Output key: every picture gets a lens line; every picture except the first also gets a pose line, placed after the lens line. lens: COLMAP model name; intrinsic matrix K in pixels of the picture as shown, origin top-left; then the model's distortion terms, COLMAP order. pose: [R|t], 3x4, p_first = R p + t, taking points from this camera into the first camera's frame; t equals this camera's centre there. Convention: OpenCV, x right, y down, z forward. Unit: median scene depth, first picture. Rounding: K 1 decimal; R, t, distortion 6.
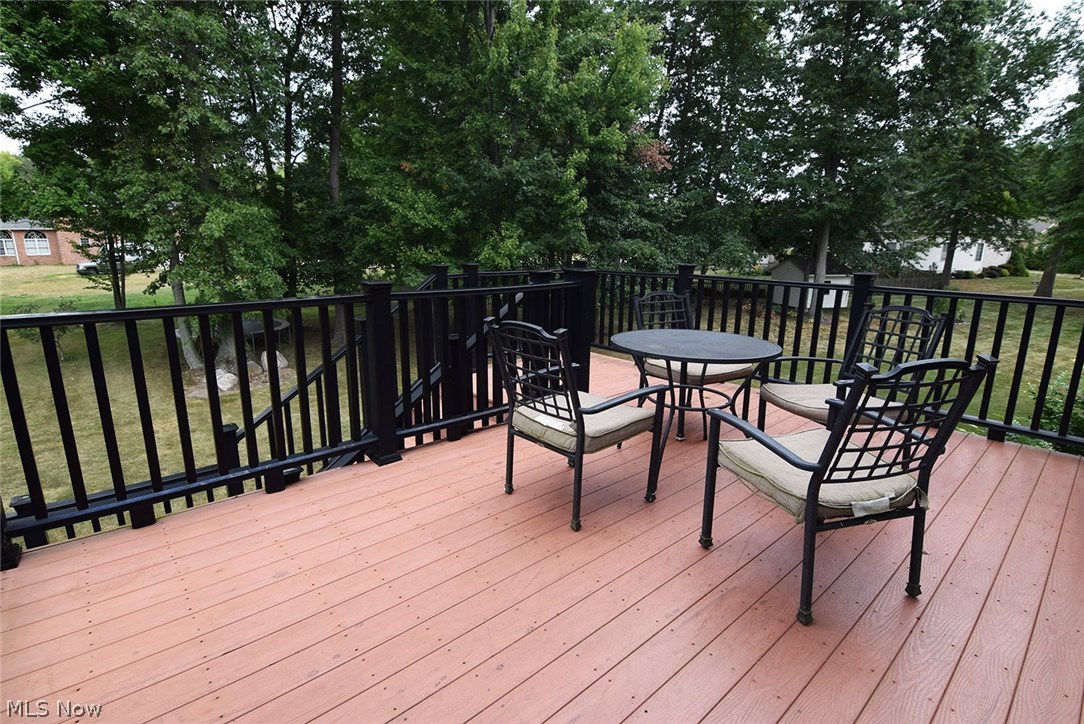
lens RADIAL K [[528.0, 0, 540.1], [0, 528.0, 362.8], [0, 0, 1]] dist [-0.016384, -0.001869]
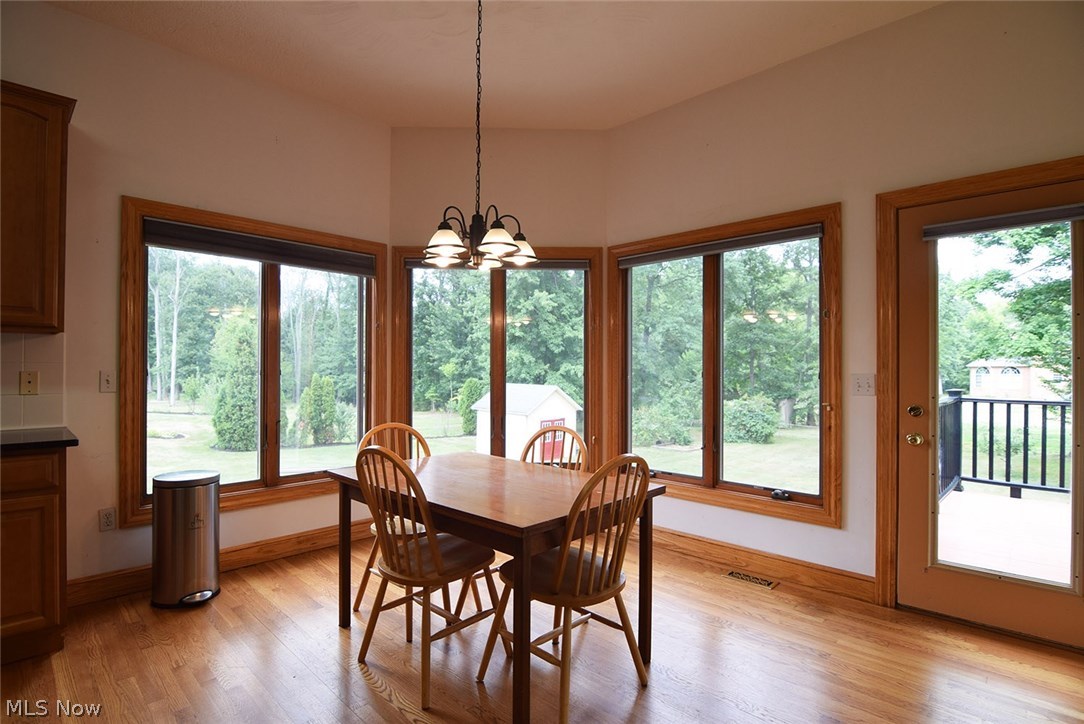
lens RADIAL K [[528.0, 0, 542.6], [0, 528.0, 369.4], [0, 0, 1]] dist [-0.016384, -0.001869]
pose [[0.079612, -0.010984, -0.996765, 0.208291], [-0.230680, 0.972593, -0.029142, 0.049719], [0.969767, 0.232254, 0.074896, -0.201358]]
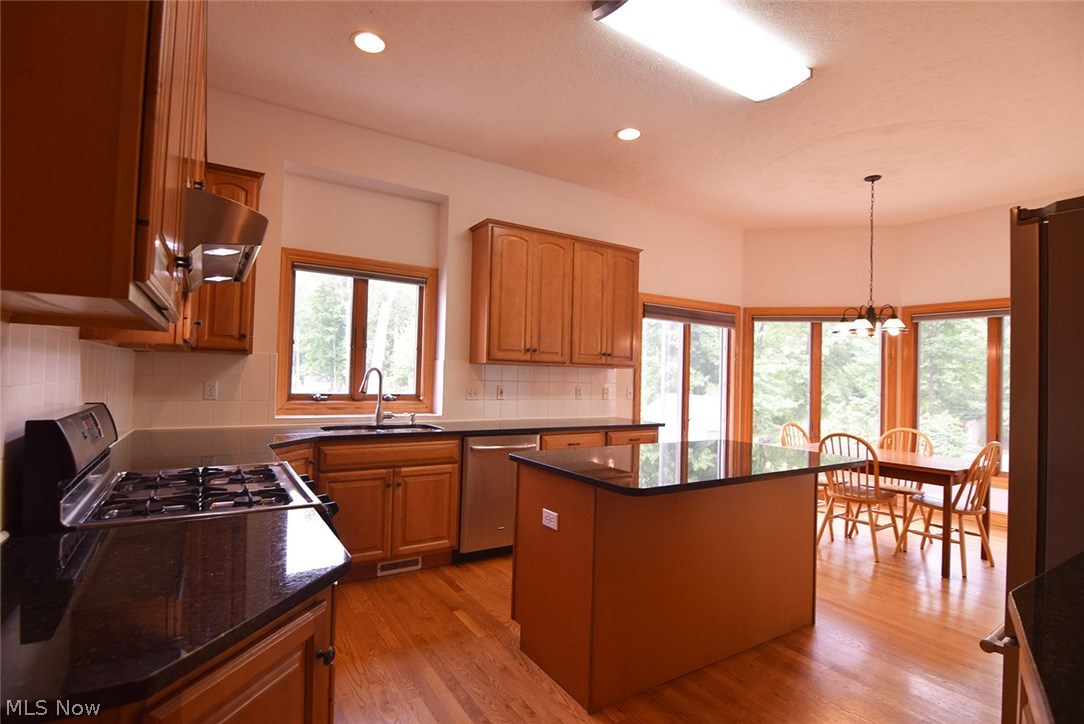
lens RADIAL K [[528.0, 0, 546.0], [0, 528.0, 362.6], [0, 0, 1]] dist [-0.016384, -0.001869]
pose [[-0.160199, -0.040364, -0.986259, 0.399097], [-0.251958, 0.967737, 0.001319, 0.085127], [0.954387, 0.248707, -0.165200, -0.371528]]
